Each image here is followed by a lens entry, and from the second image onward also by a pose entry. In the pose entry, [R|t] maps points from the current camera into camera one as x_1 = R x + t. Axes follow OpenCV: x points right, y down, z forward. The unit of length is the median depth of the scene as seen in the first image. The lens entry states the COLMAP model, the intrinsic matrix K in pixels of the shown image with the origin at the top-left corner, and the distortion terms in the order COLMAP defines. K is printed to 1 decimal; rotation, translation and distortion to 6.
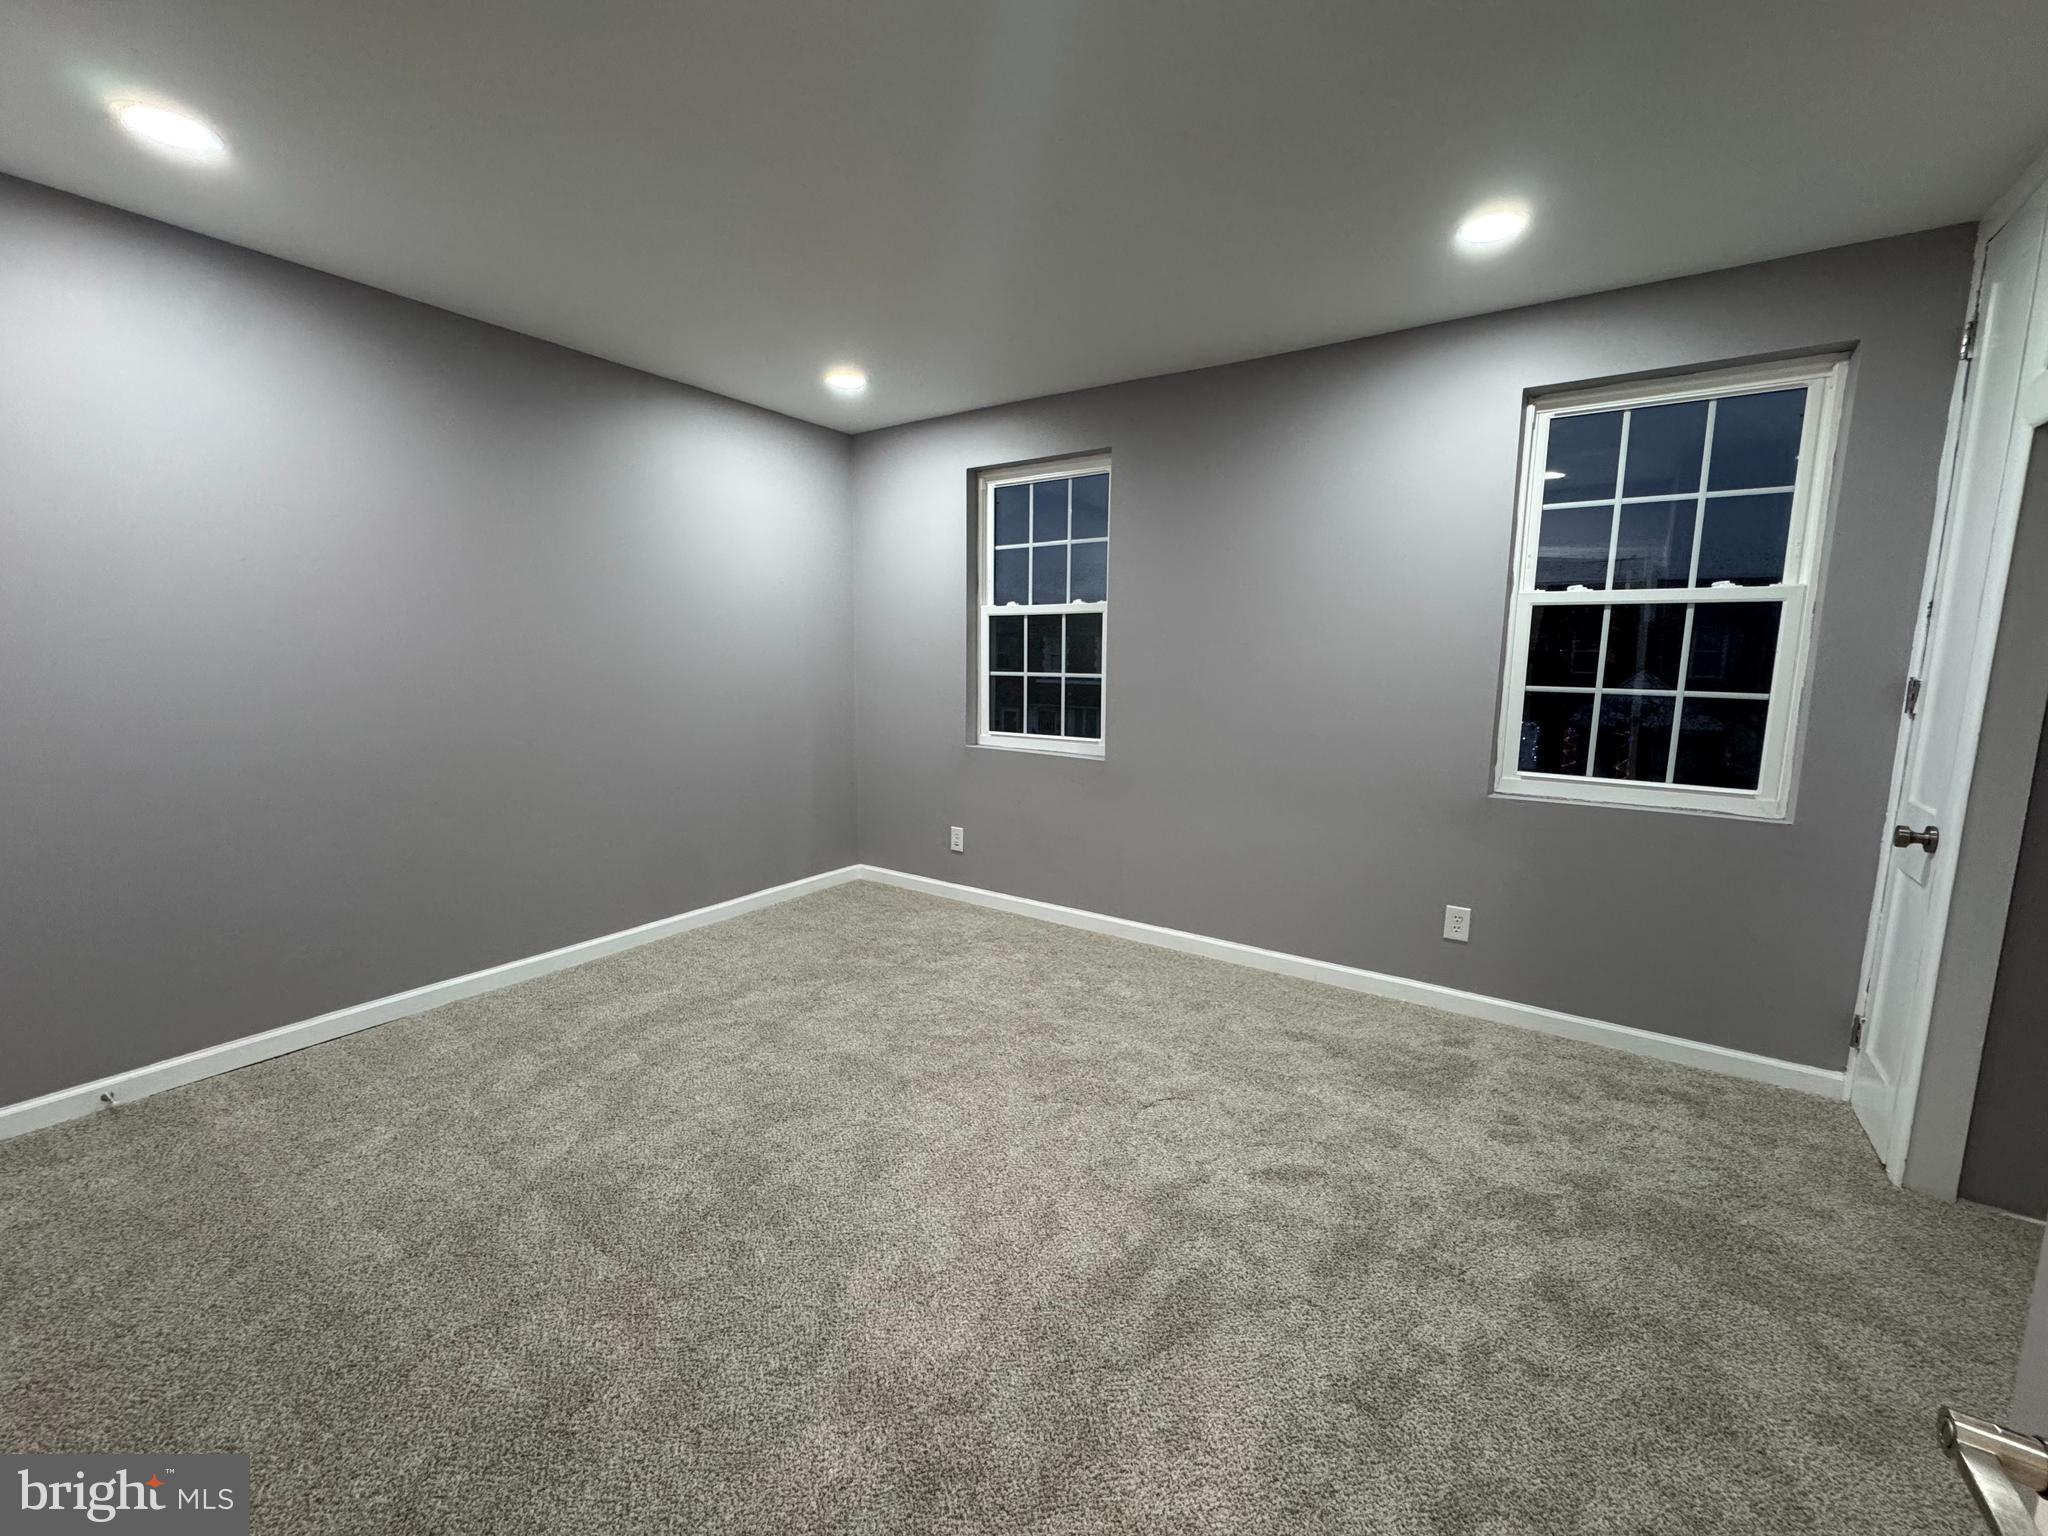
lens RADIAL K [[813.8, 0, 1024.0], [0, 813.8, 768.0], [0, 0, 1]] dist [-0.001829, -0.000469]
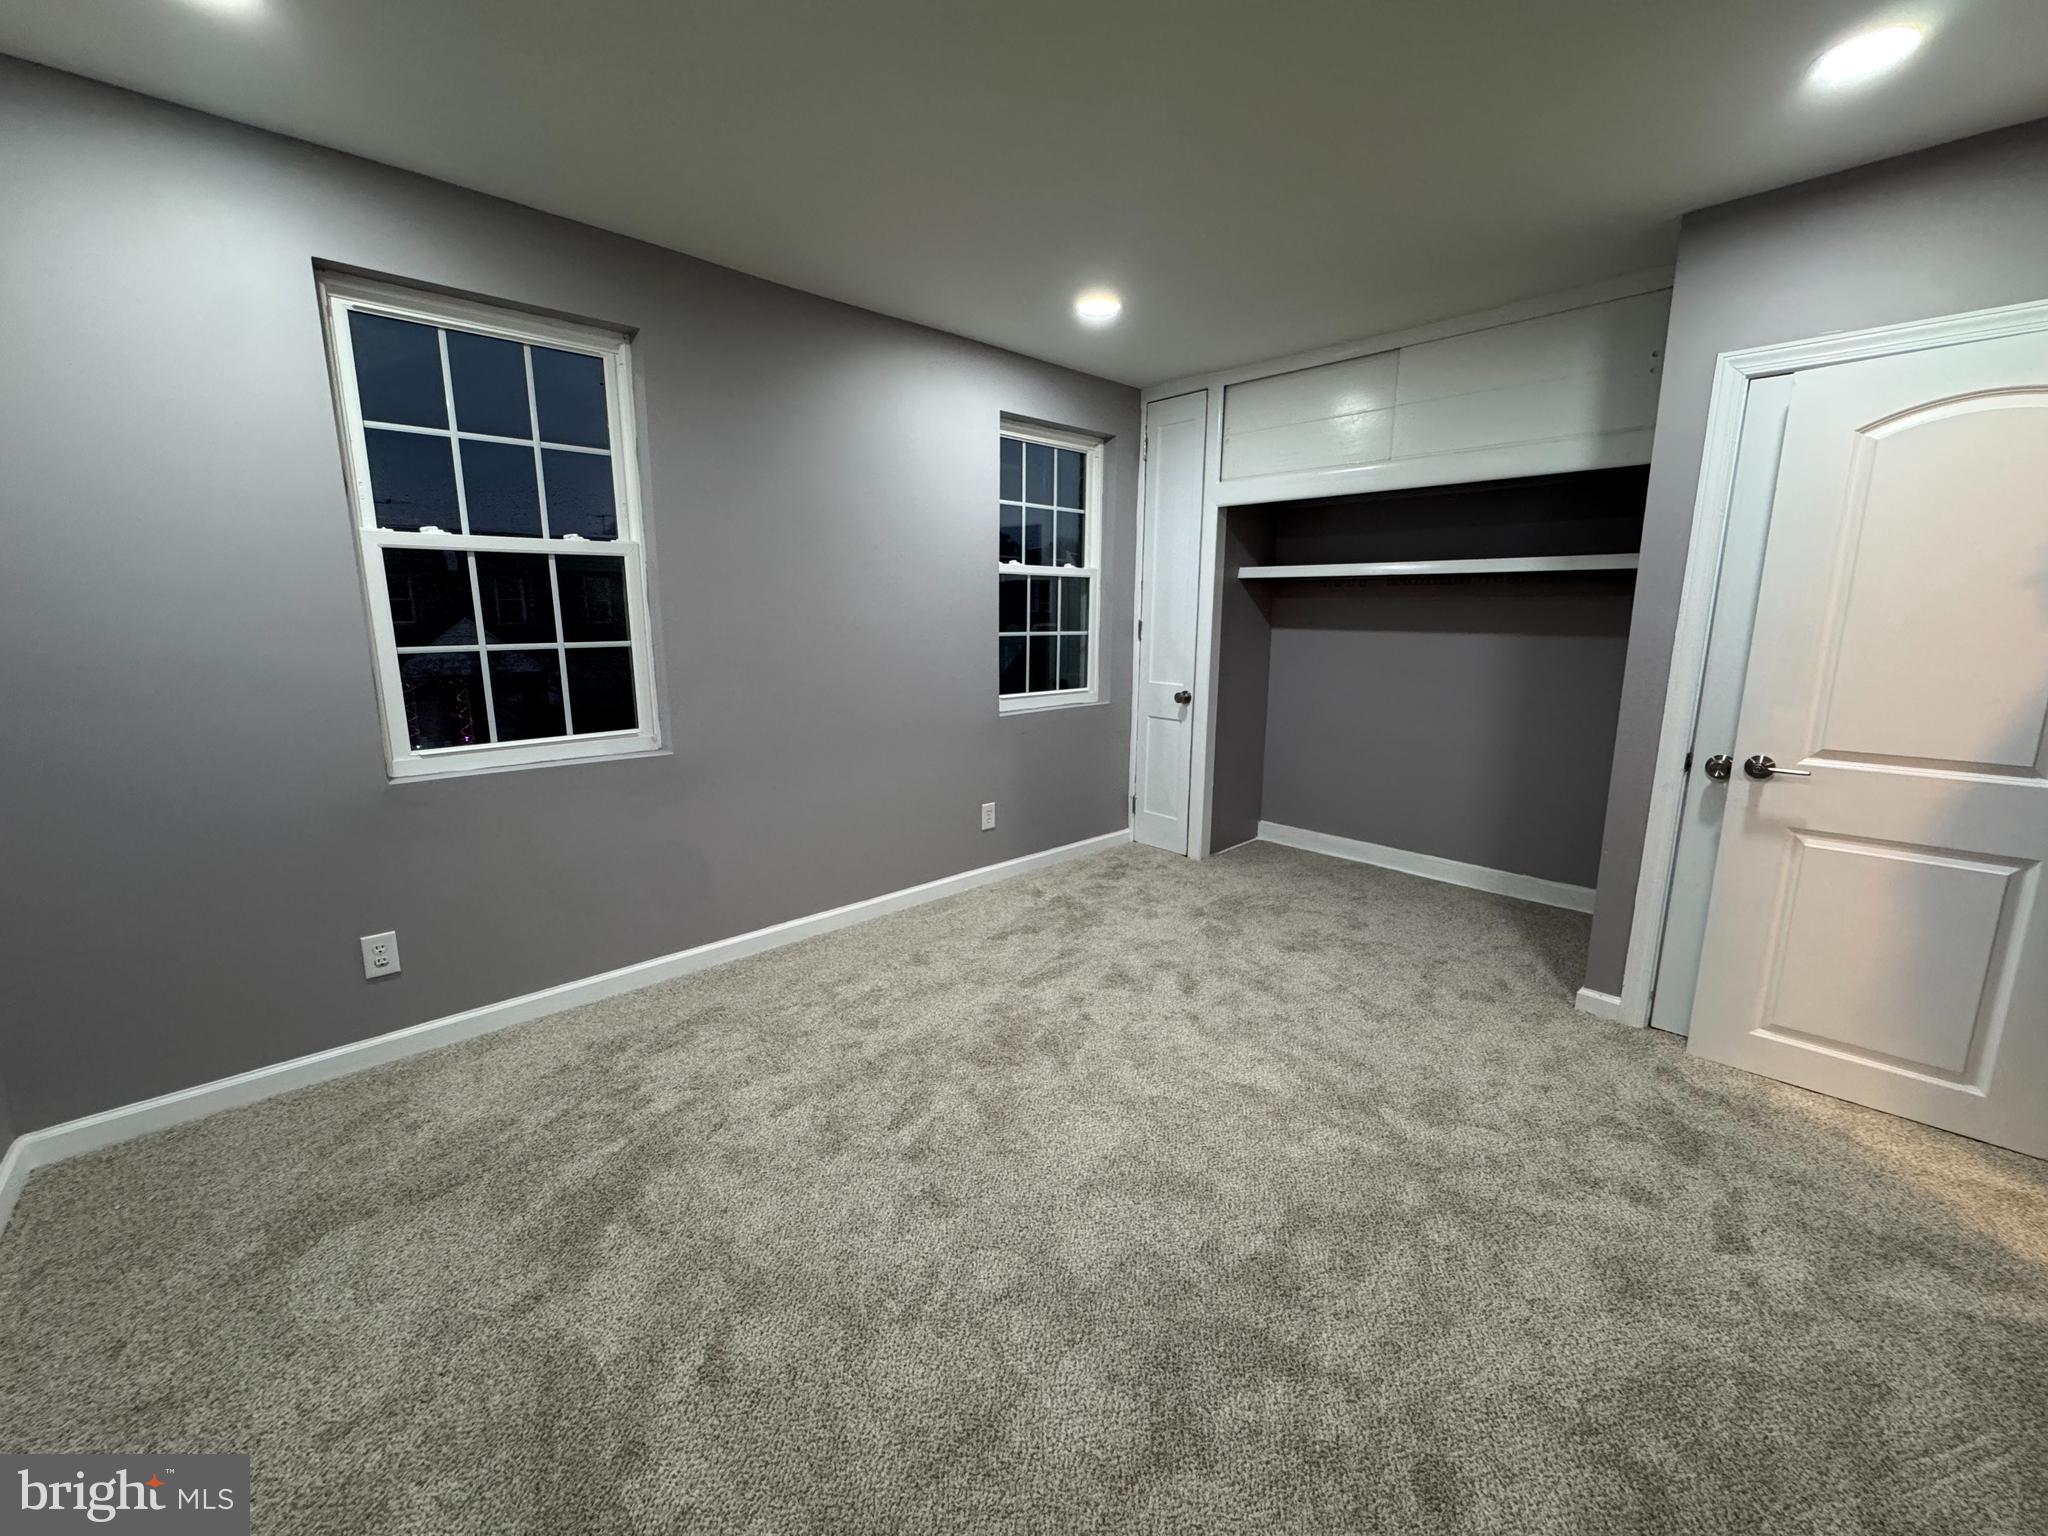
lens RADIAL K [[813.8, 0, 1024.0], [0, 813.8, 768.0], [0, 0, 1]] dist [-0.001829, -0.000469]
pose [[0.222547, -0.199560, 0.954279, -0.758548], [0.134790, 0.975724, 0.172610, -0.113636], [-0.965559, 0.090214, 0.244043, 0.671229]]
